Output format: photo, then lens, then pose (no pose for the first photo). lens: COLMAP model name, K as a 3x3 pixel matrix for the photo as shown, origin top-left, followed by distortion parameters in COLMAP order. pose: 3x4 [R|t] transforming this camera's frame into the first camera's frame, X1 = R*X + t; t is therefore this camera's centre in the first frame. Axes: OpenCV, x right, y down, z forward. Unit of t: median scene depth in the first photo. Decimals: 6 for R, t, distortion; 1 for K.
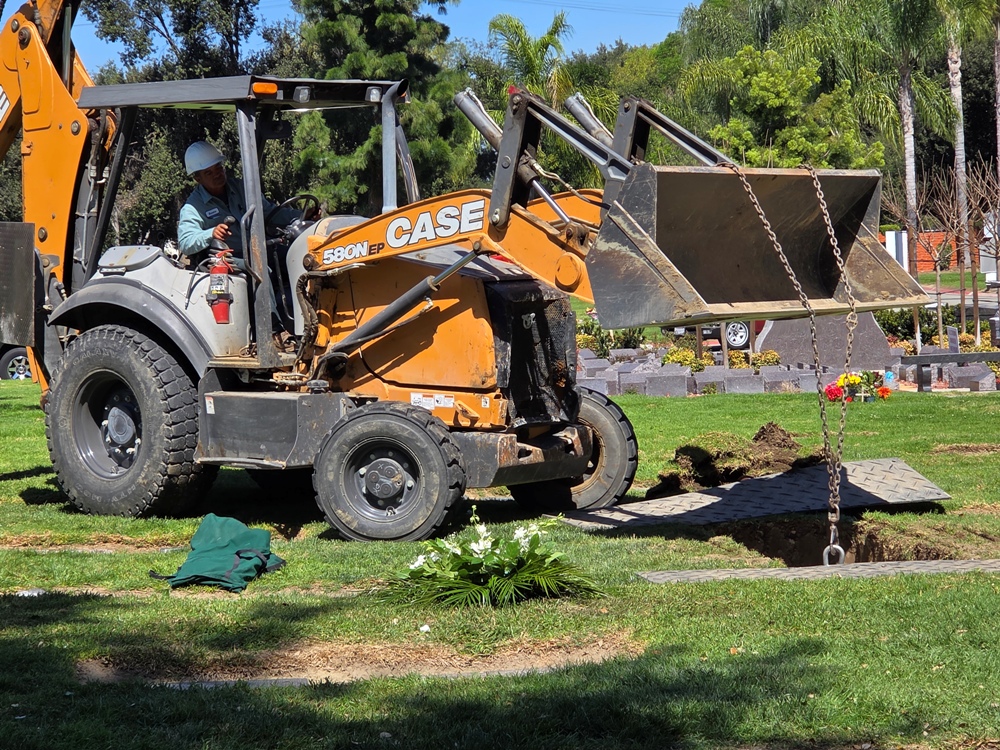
lens RADIAL K [[2697.1, 0, 500.0], [0, 2697.1, 375.0], [0, 0, 1]] dist [-0.896848, 17.264281]
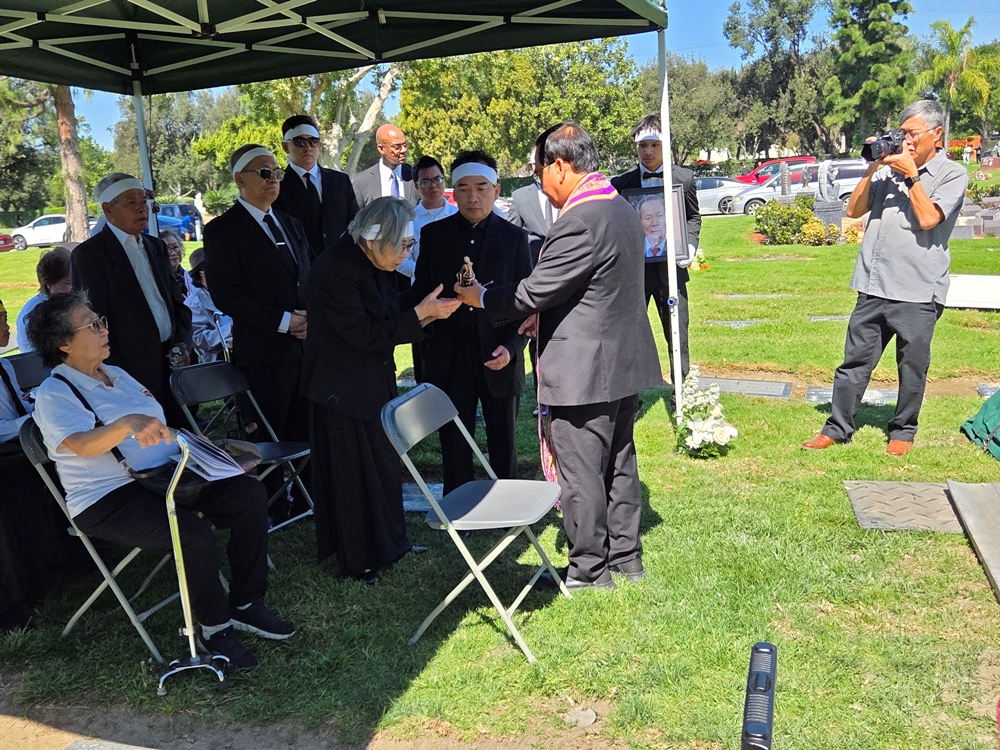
lens RADIAL K [[1009.4, 0, 499.0], [0, 1009.4, 386.0], [0, 0, 1]] dist [0.105896, -0.141993]
pose [[0.922736, 0.054975, -0.381491, 0.006224], [0.013642, 0.984497, 0.174869, -0.006183], [0.385190, -0.166562, 0.907681, 0.152984]]
